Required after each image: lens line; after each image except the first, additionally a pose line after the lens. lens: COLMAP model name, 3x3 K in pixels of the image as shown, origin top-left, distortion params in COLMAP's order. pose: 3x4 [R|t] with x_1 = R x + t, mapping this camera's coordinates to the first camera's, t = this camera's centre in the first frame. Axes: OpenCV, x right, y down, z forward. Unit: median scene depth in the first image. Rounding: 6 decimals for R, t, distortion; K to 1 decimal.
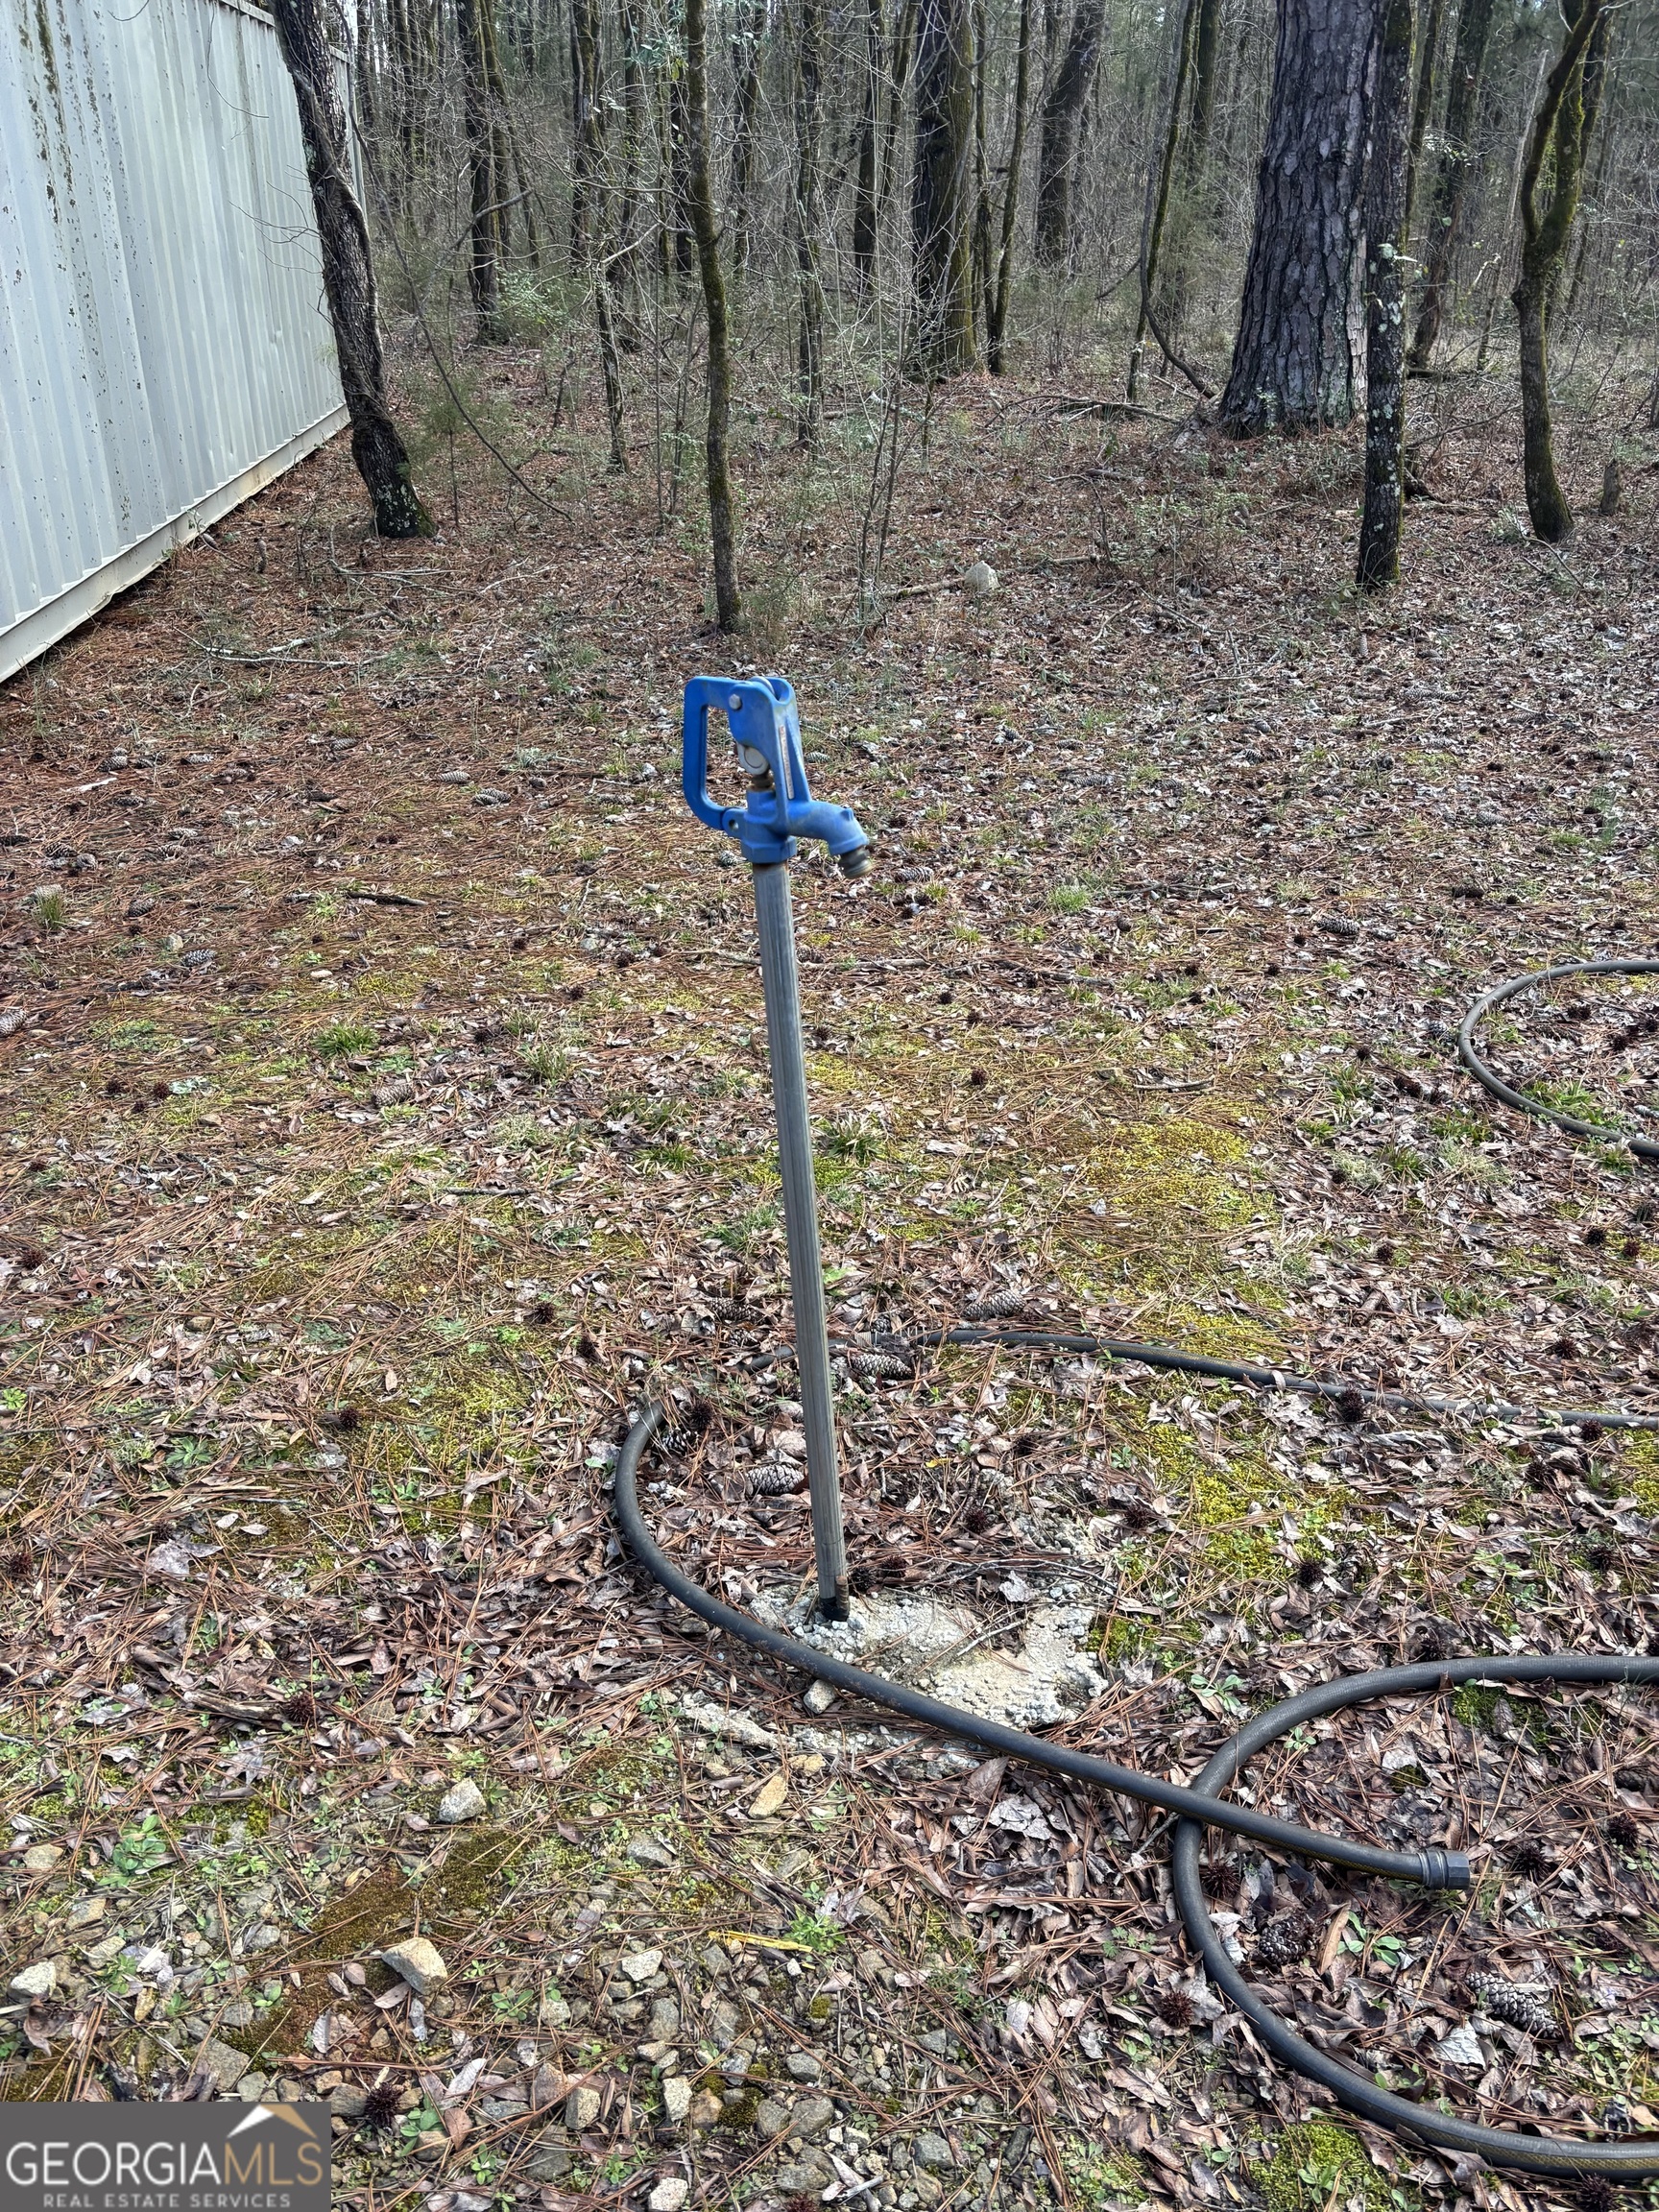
lens RADIAL K [[1680.0, 0, 831.4], [0, 1680.0, 1103.4], [0, 0, 1]] dist [0.043015, 0.015600]
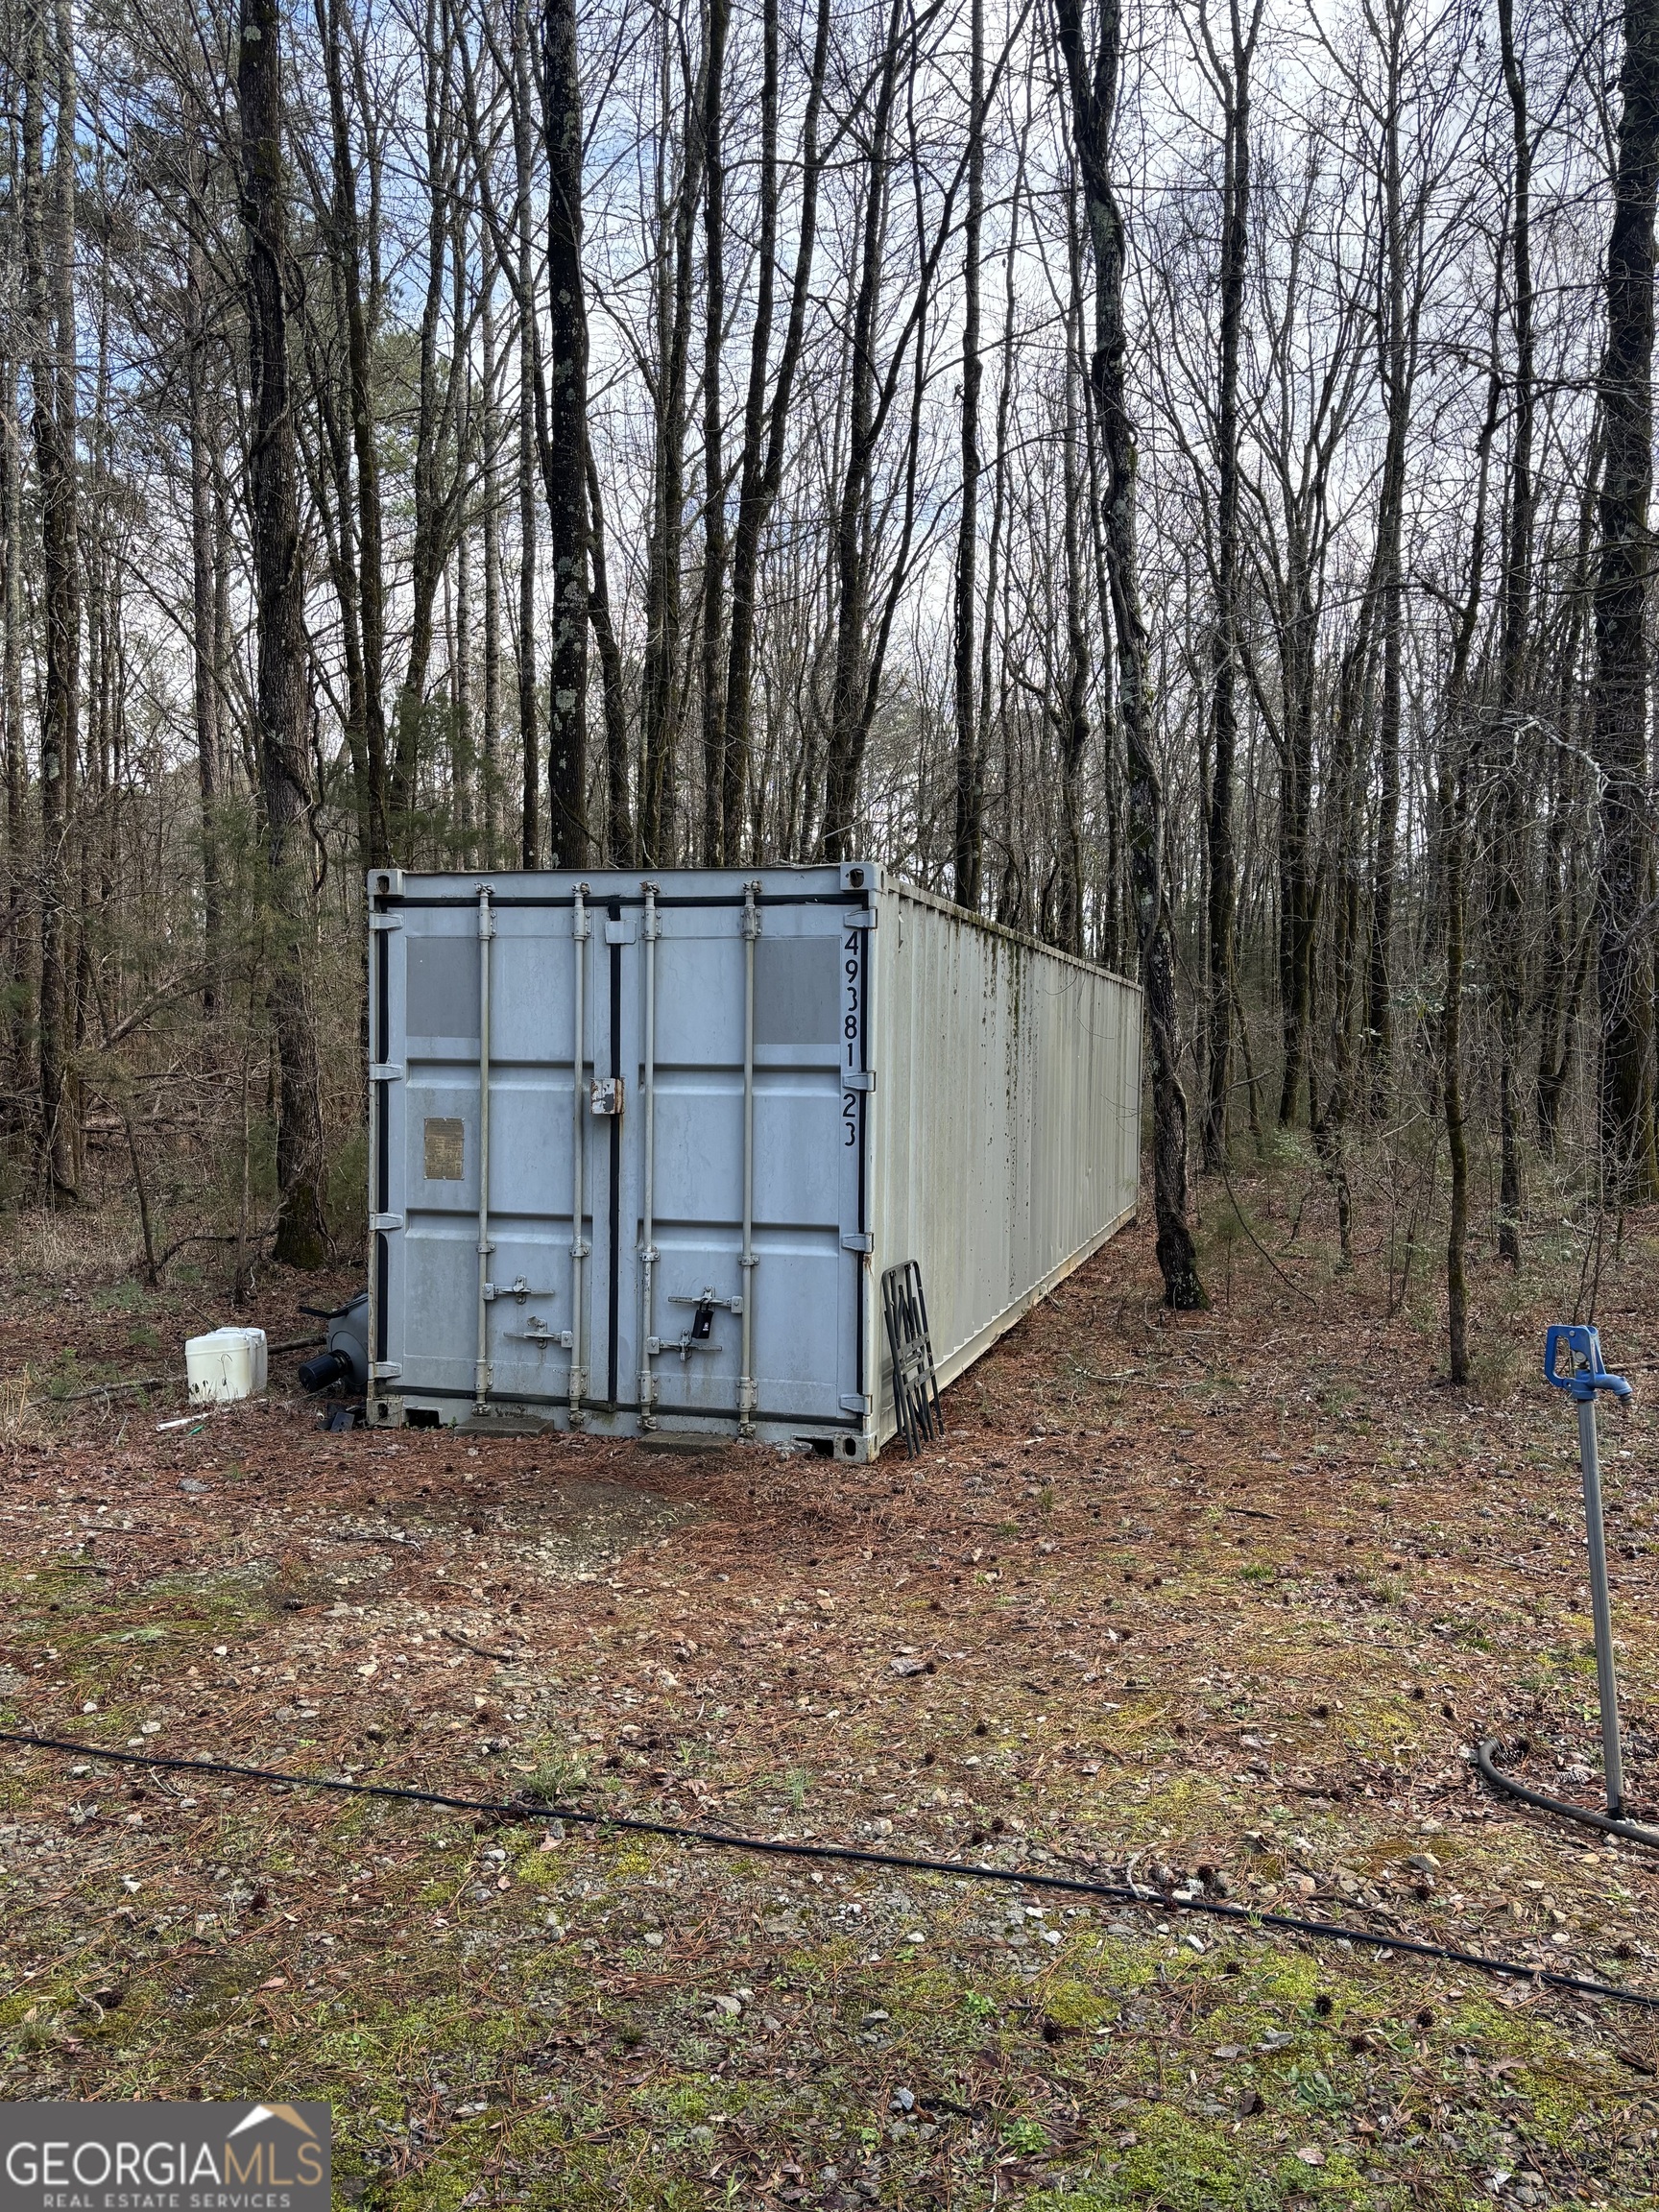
lens RADIAL K [[1680.0, 0, 819.8], [0, 1680.0, 1106.7], [0, 0, 1]] dist [0.043015, 0.015600]
pose [[0.928164, 0.006117, -0.372120, -0.067308], [-0.169602, 0.896960, -0.408286, 0.295752], [0.331280, 0.442069, 0.833564, -0.714716]]
